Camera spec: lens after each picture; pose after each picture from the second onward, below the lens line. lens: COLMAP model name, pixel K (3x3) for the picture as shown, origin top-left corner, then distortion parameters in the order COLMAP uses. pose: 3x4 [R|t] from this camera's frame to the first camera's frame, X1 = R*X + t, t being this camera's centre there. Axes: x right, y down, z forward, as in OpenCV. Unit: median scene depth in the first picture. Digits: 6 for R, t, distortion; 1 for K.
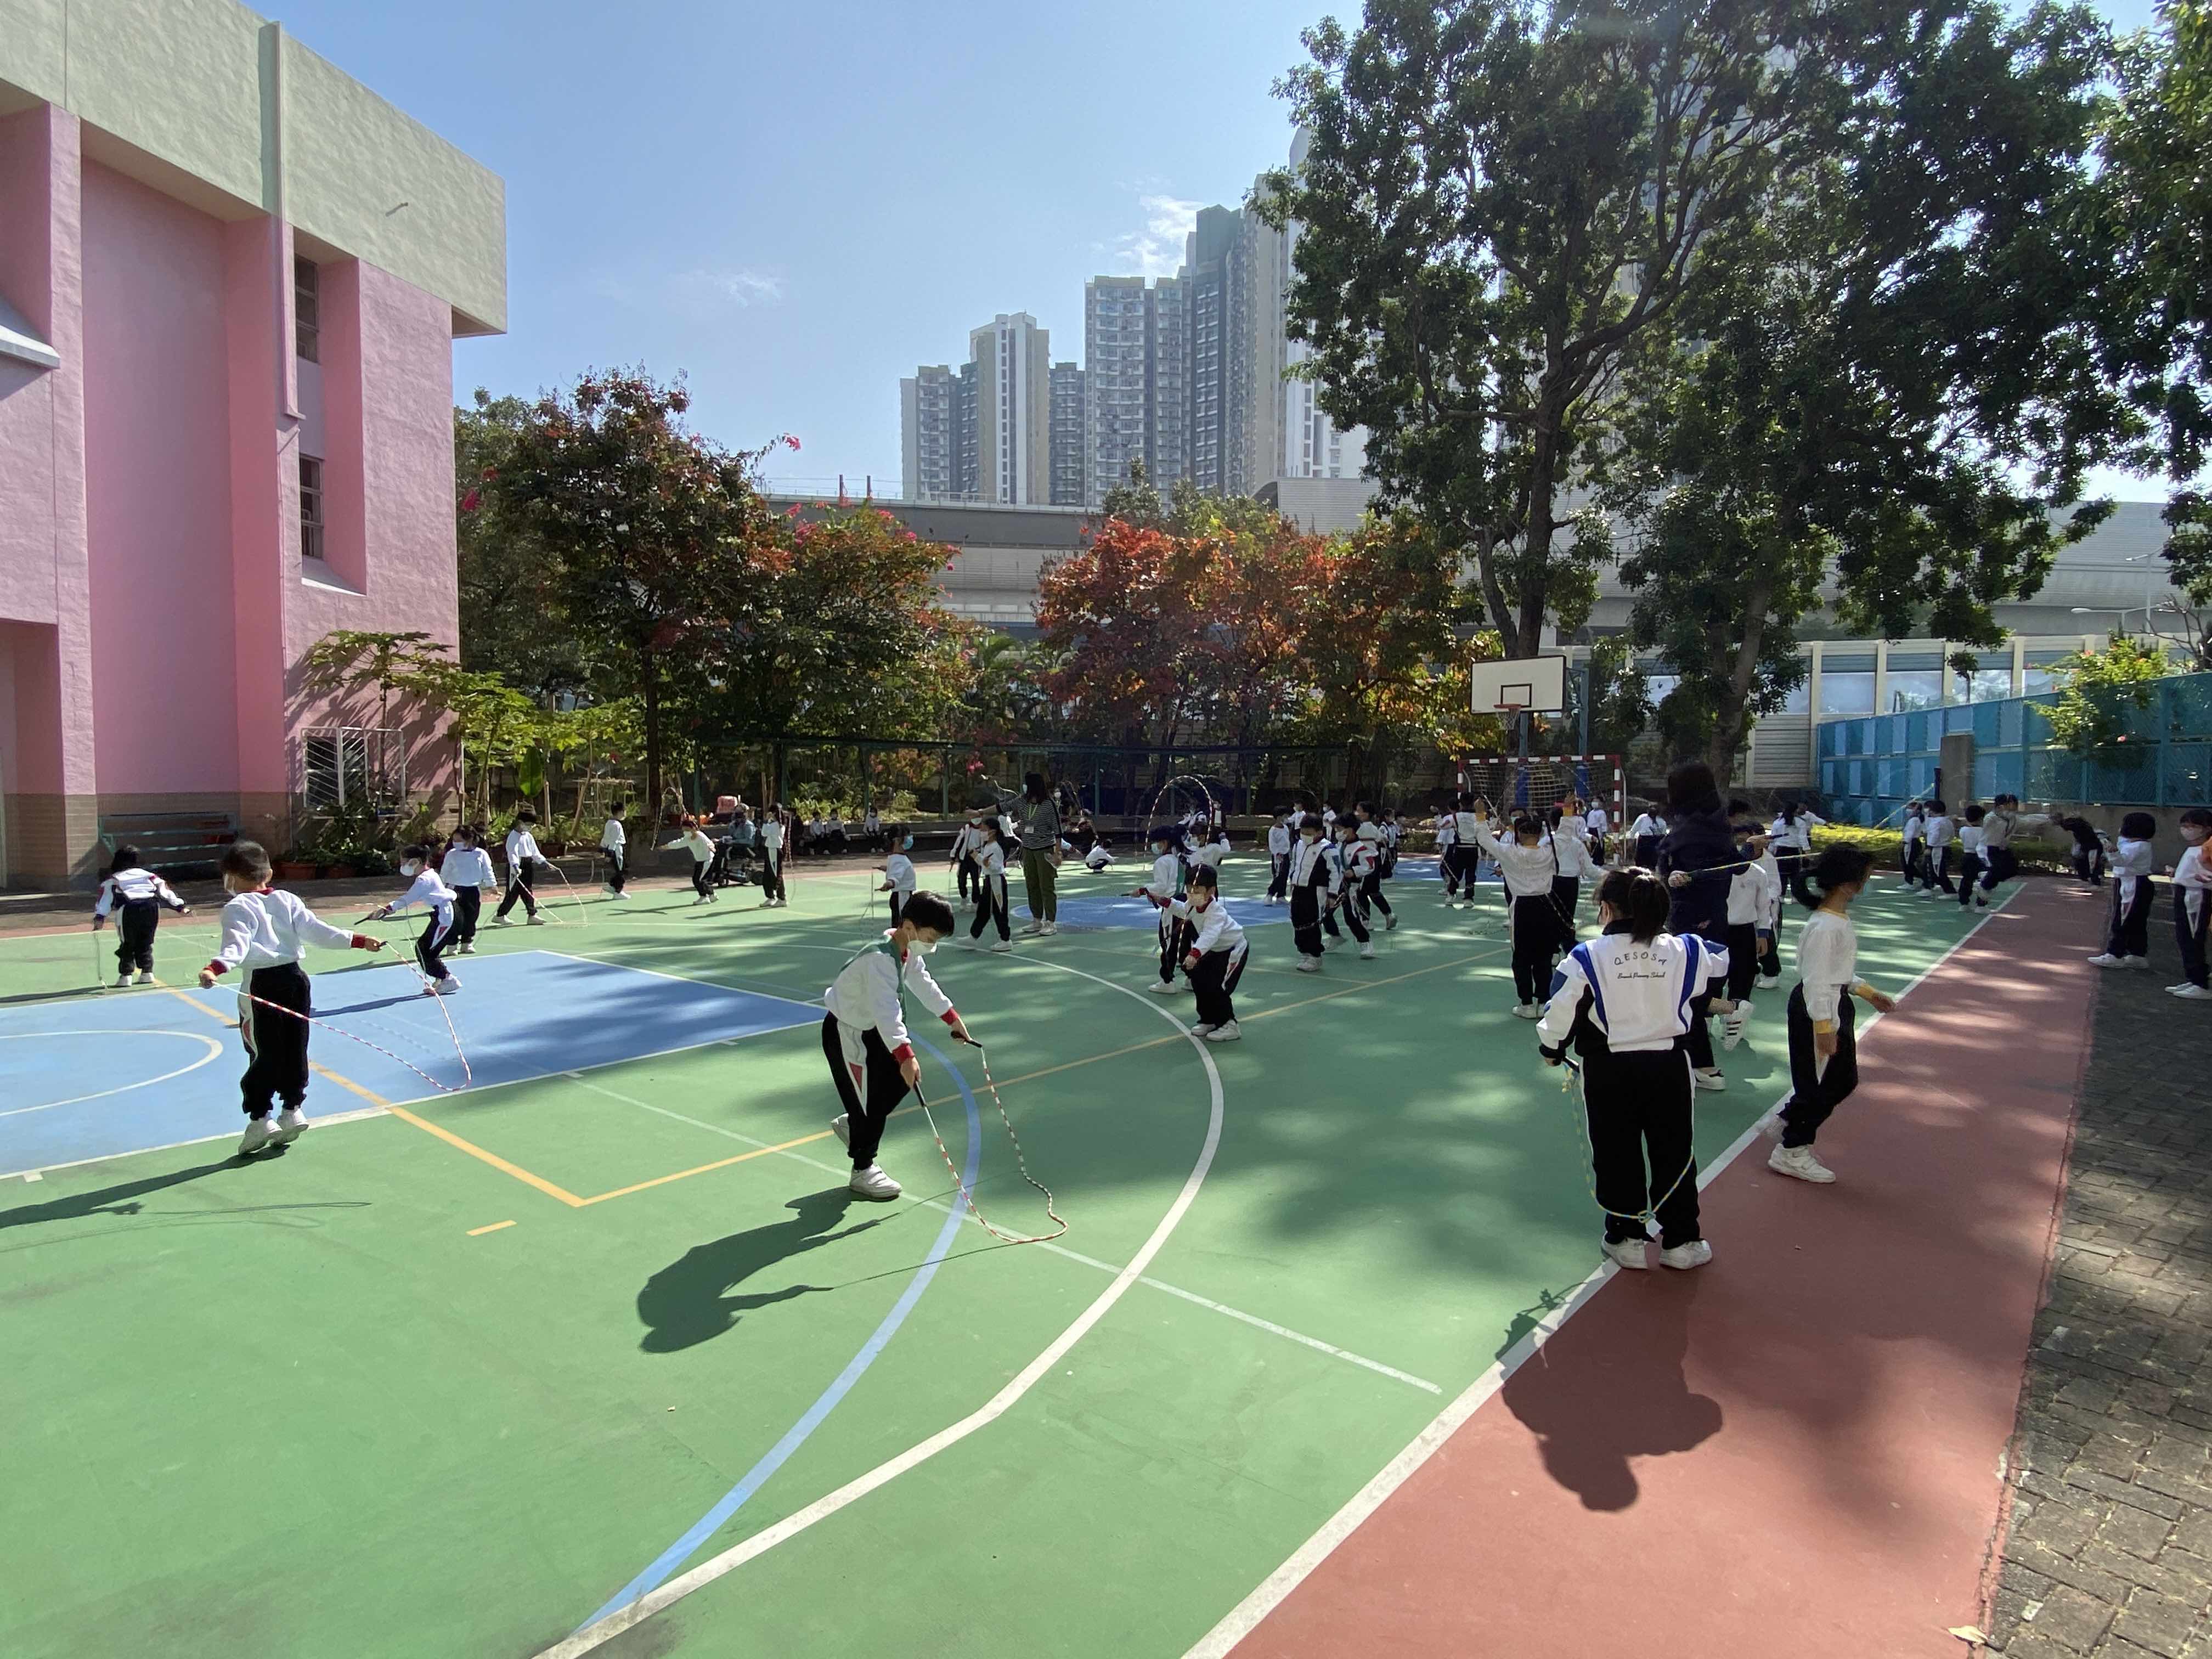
lens RADIAL K [[1144.2, 0, 1099.4], [0, 1144.2, 837.8], [0, 0, 1]] dist [-0.002694, -0.001392]
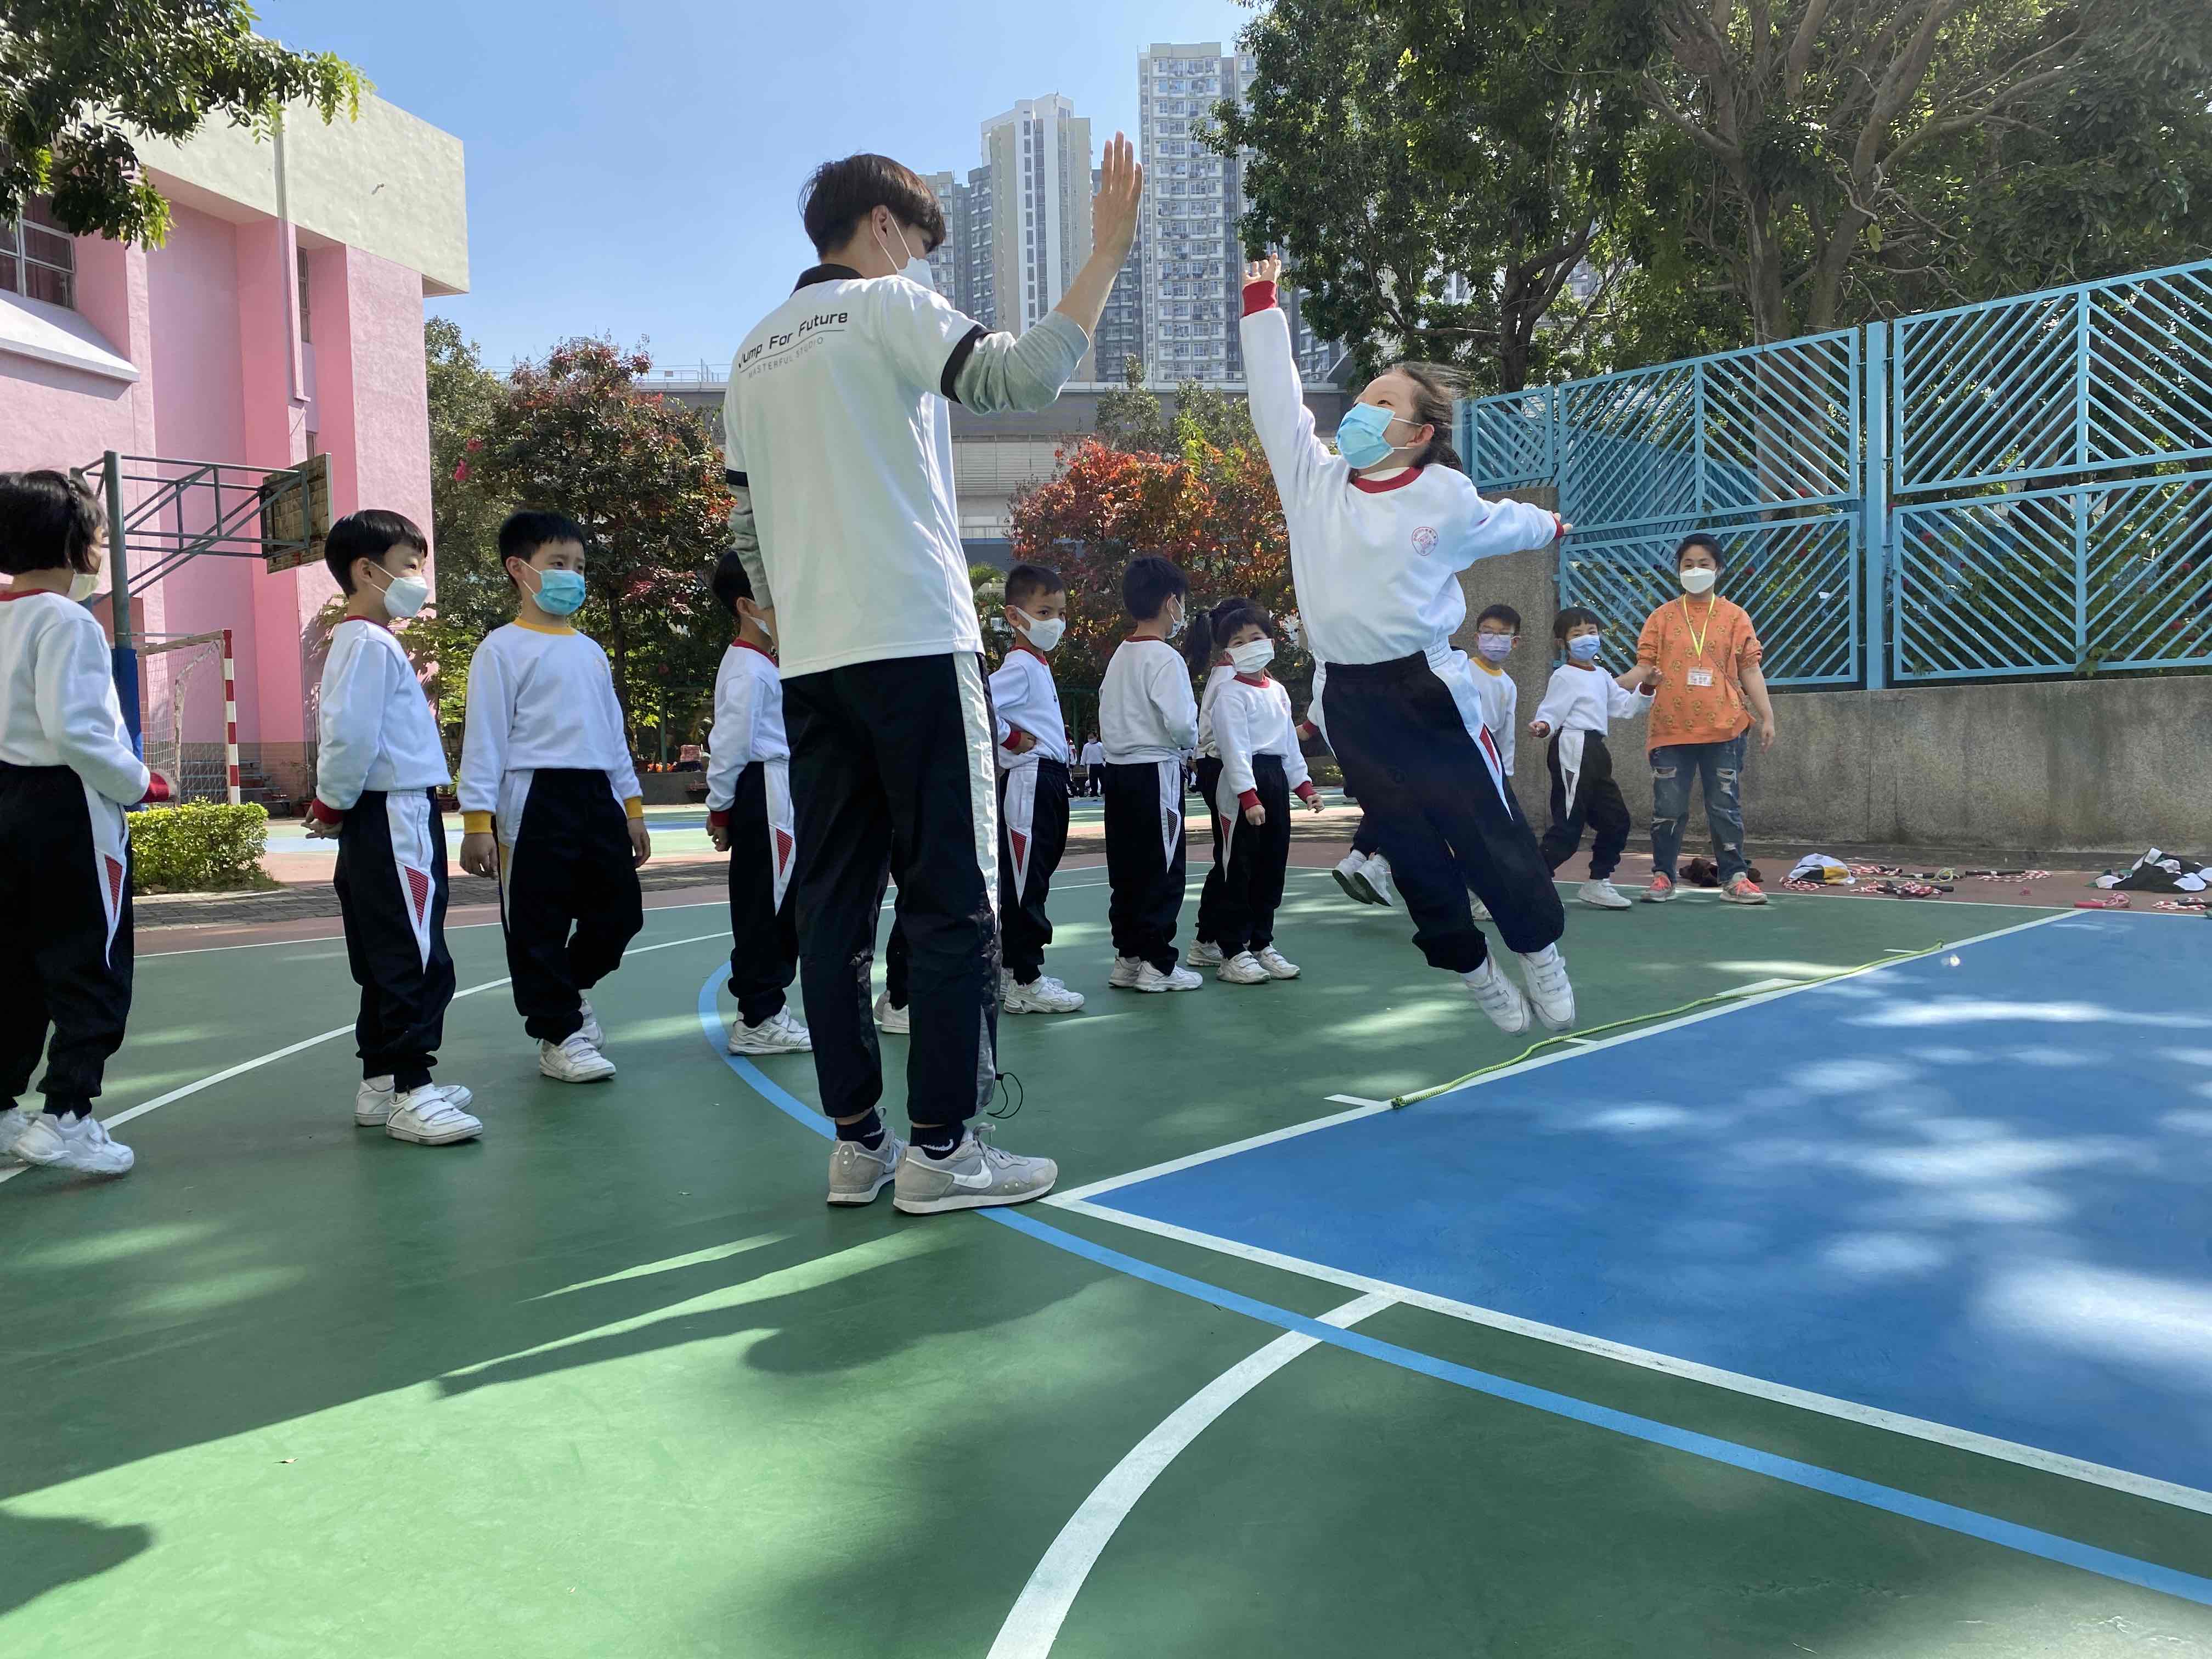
lens RADIAL K [[1658.4, 0, 1110.5], [0, 1658.4, 828.4], [0, 0, 1]] dist [-0.008993, 0.004896]
pose [[0.998639, -0.021655, -0.047447, 0.121078], [0.021524, 0.999763, -0.003255, 0.056965], [0.047506, 0.002229, 0.998868, -0.480272]]
